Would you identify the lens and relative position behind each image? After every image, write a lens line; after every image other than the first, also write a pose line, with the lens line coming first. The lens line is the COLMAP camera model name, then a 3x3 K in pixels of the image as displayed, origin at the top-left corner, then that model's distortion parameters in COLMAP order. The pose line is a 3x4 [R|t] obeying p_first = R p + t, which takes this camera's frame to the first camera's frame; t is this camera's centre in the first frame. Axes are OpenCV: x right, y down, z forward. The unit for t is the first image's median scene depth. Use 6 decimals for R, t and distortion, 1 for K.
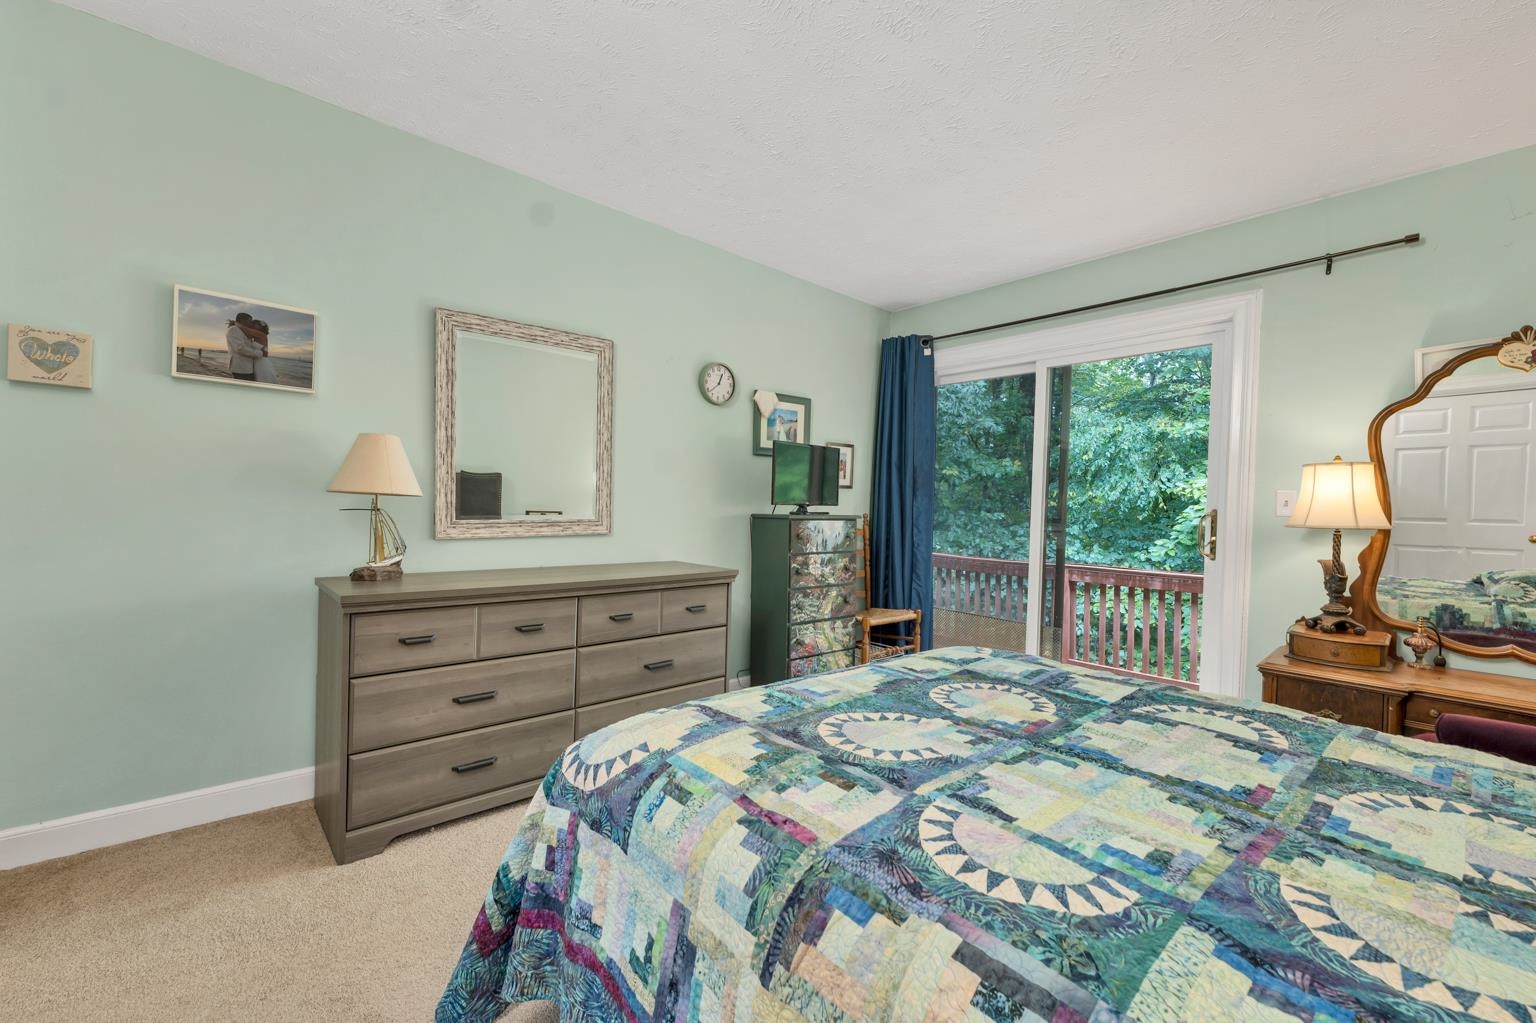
lens RADIAL K [[625.2, 0, 765.8], [0, 625.2, 510.0], [0, 0, 1]] dist [-0.000392, -0.000316]
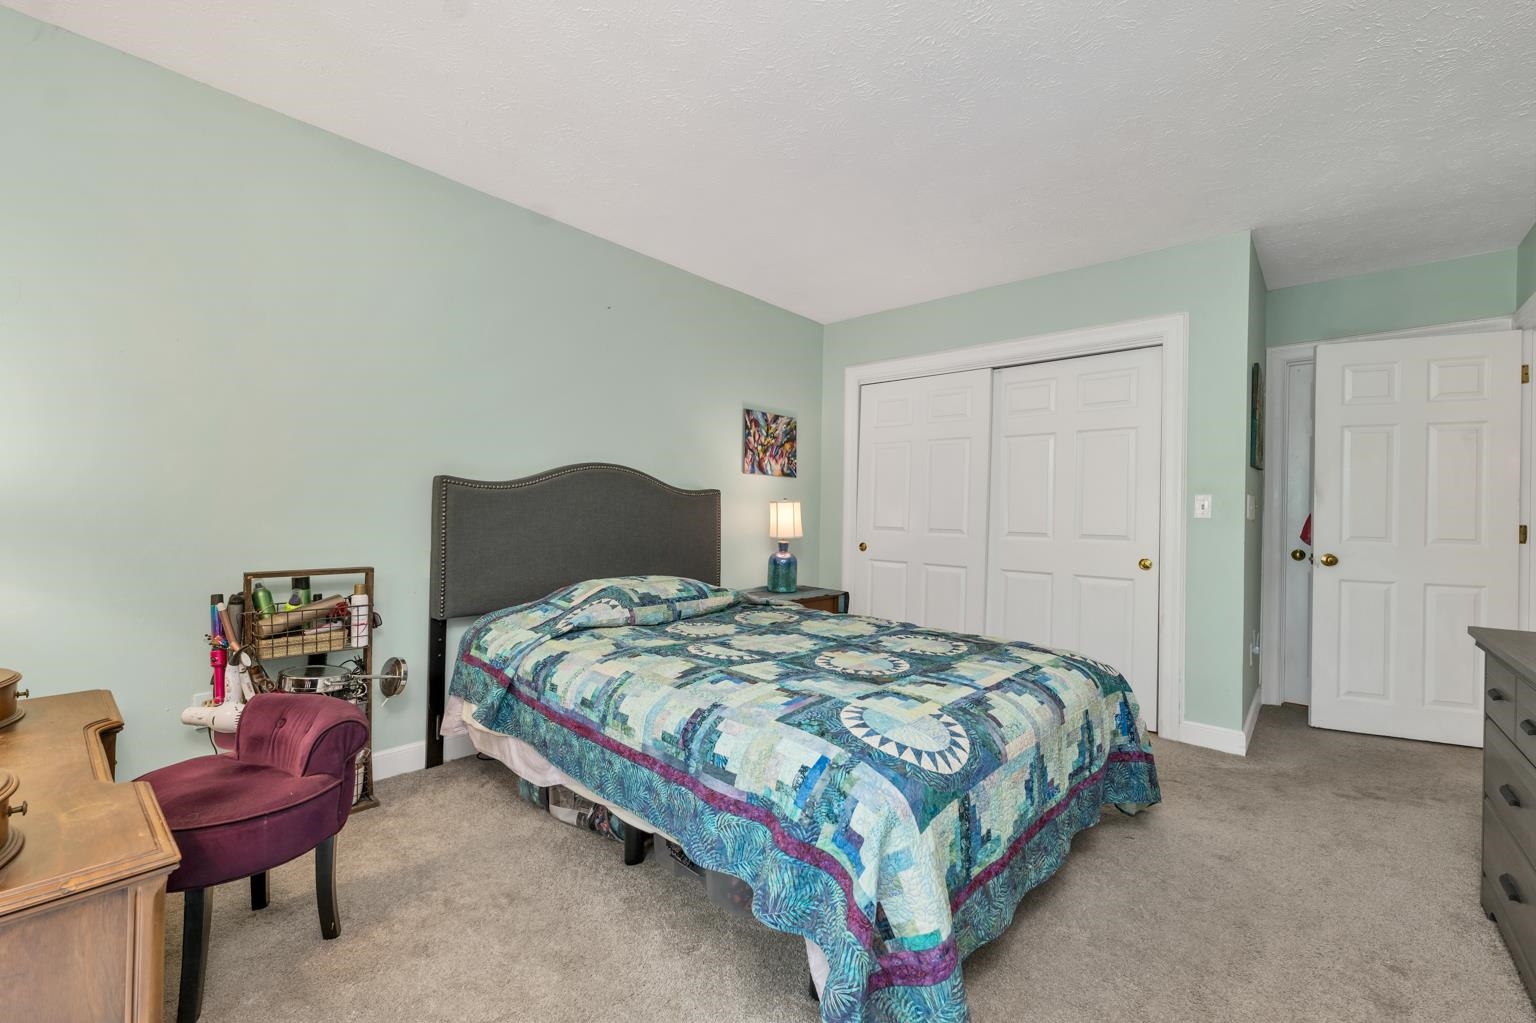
lens RADIAL K [[625.2, 0, 765.8], [0, 625.2, 510.0], [0, 0, 1]] dist [-0.000392, -0.000316]
pose [[-0.992492, -0.048489, -0.112289, 0.659660], [-0.048845, 0.998806, 0.000419, 0.001545], [0.112134, 0.005900, -0.993676, 2.074289]]
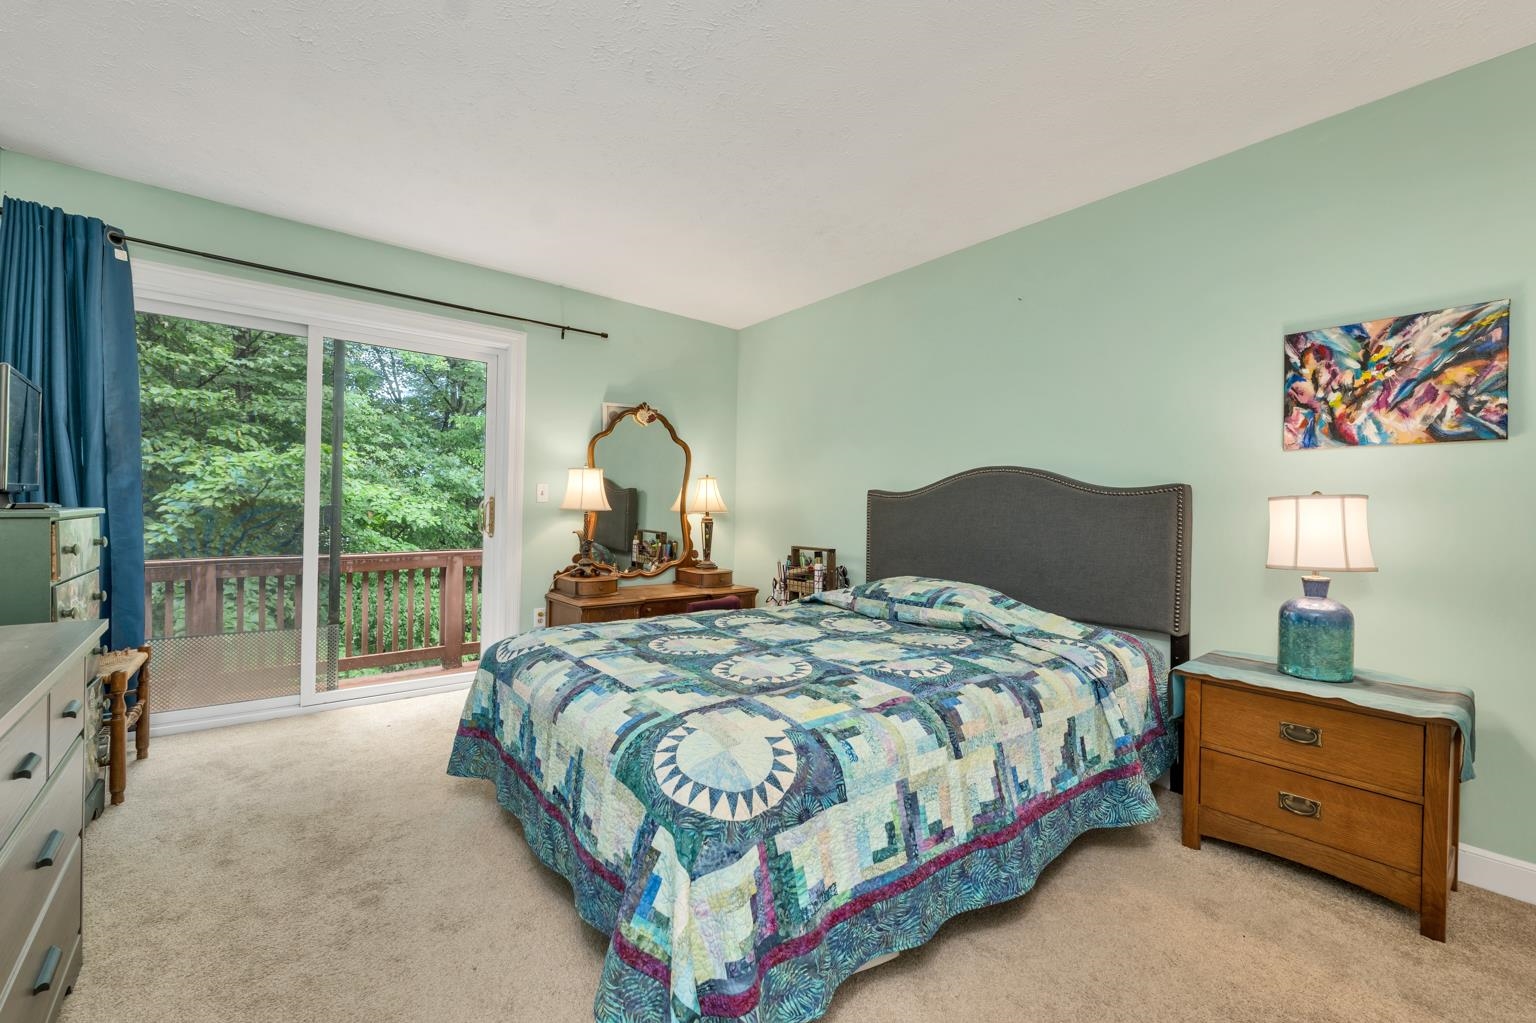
lens RADIAL K [[625.2, 0, 765.8], [0, 625.2, 510.0], [0, 0, 1]] dist [-0.000392, -0.000316]
pose [[0.046545, -0.027471, 0.998538, -0.923671], [-0.012777, 0.999524, 0.028094, -0.030120], [-0.998834, -0.014066, 0.046172, 0.717724]]
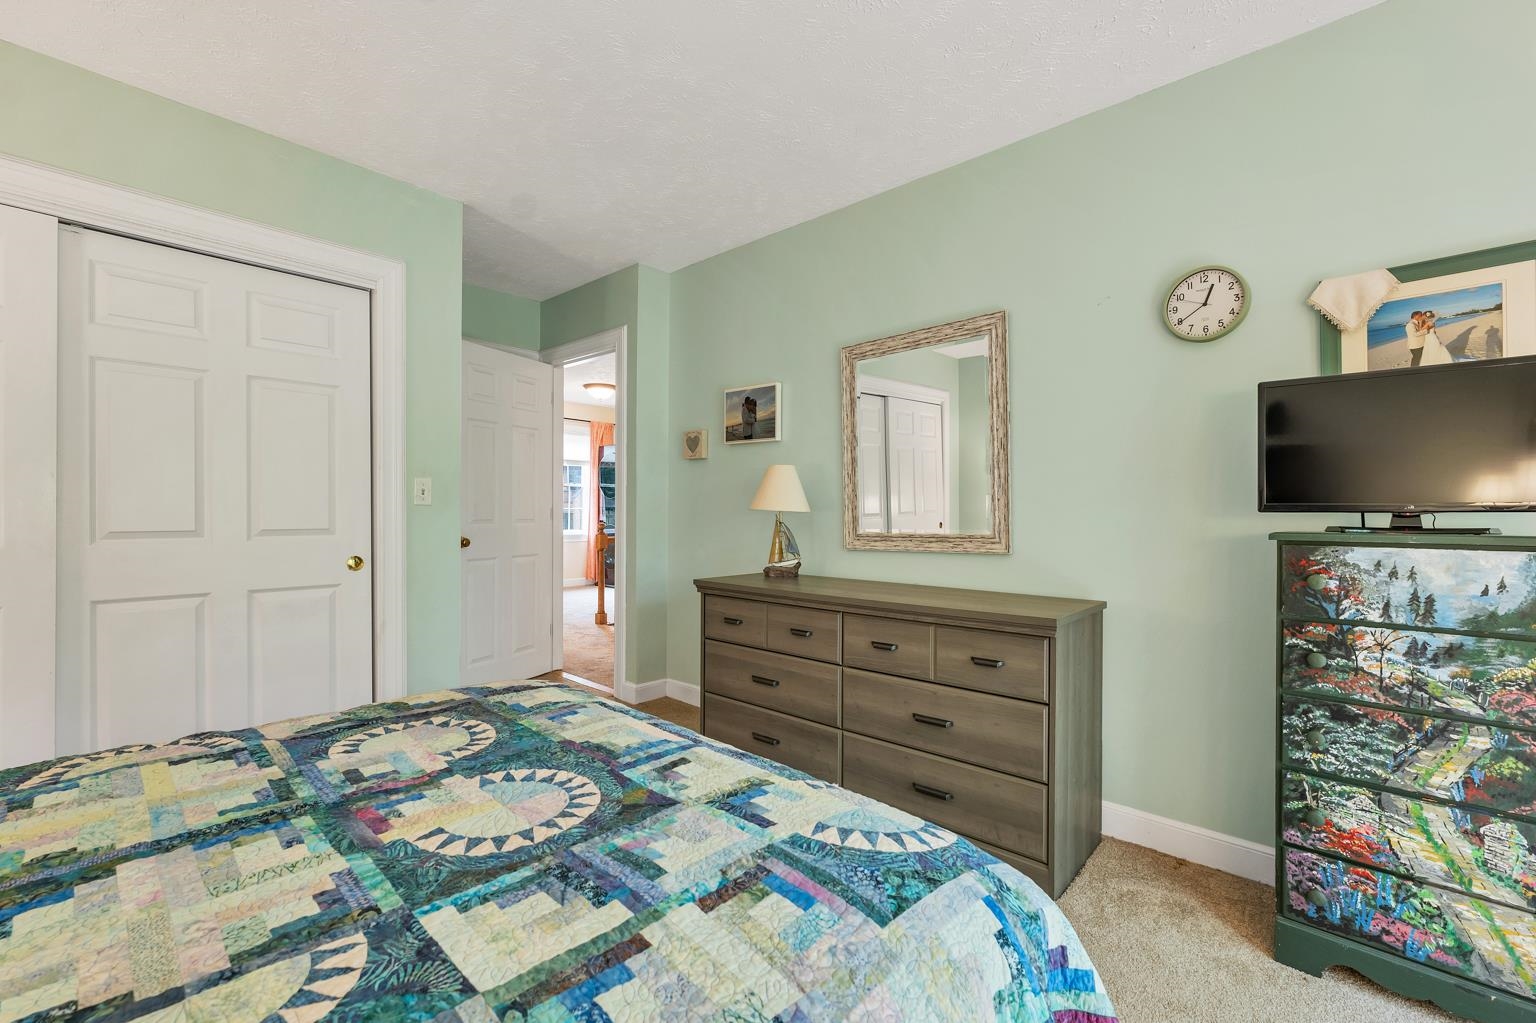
lens RADIAL K [[656.3, 0, 765.1], [0, 656.3, 510.8], [0, 0, 1]] dist [0.003437, 0.000265]
pose [[0.097235, -0.027203, -0.994890, 0.980366], [-0.010328, 0.999545, -0.028339, 0.018464], [0.995208, 0.013031, 0.096910, 1.104863]]
